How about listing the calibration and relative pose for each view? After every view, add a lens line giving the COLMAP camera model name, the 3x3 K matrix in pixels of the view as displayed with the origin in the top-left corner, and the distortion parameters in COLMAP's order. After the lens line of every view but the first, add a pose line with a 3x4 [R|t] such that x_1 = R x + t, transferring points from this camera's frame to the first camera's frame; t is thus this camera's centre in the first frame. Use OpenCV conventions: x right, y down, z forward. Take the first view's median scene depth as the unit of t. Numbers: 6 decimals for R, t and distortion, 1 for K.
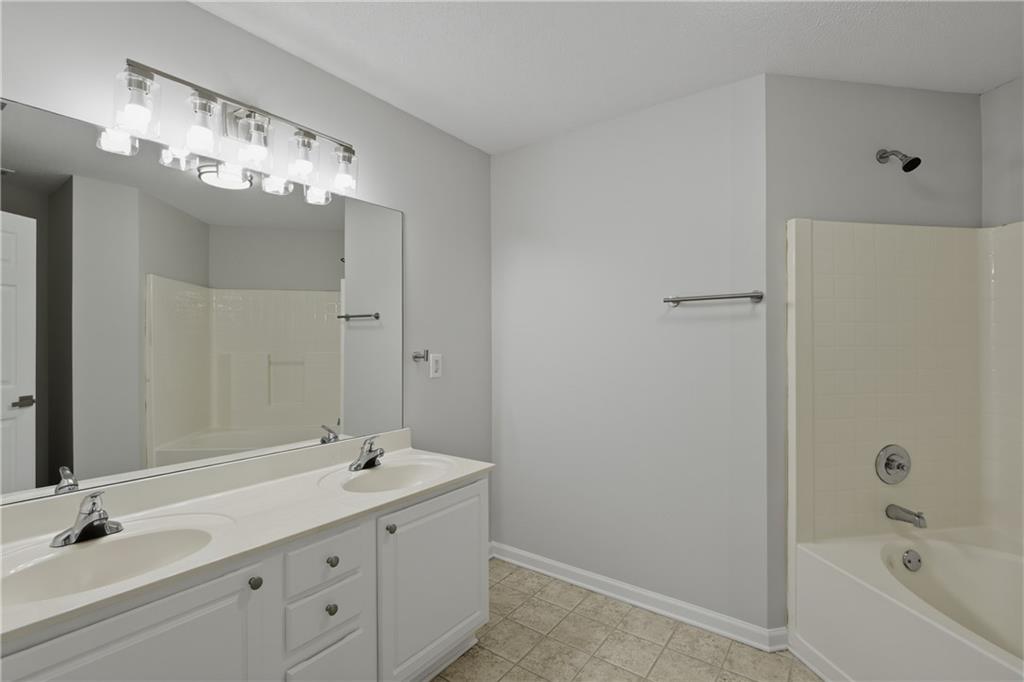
lens RADIAL K [[468.3, 0, 510.6], [0, 468.3, 341.6], [0, 0, 1]] dist [0.005341, 0.003439]
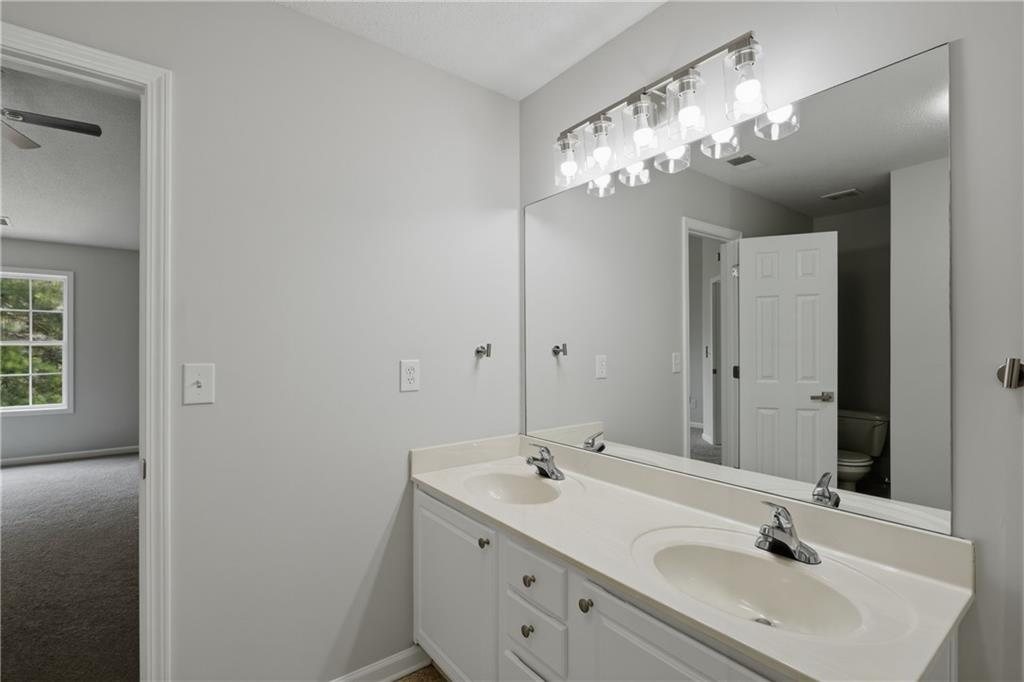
lens RADIAL K [[468.3, 0, 510.2], [0, 468.3, 339.3], [0, 0, 1]] dist [0.005341, 0.003439]
pose [[-0.296307, -0.013302, -0.955000, 0.371338], [-0.008664, 0.999899, -0.011239, 0.013785], [0.955053, 0.004944, -0.296393, 0.890165]]
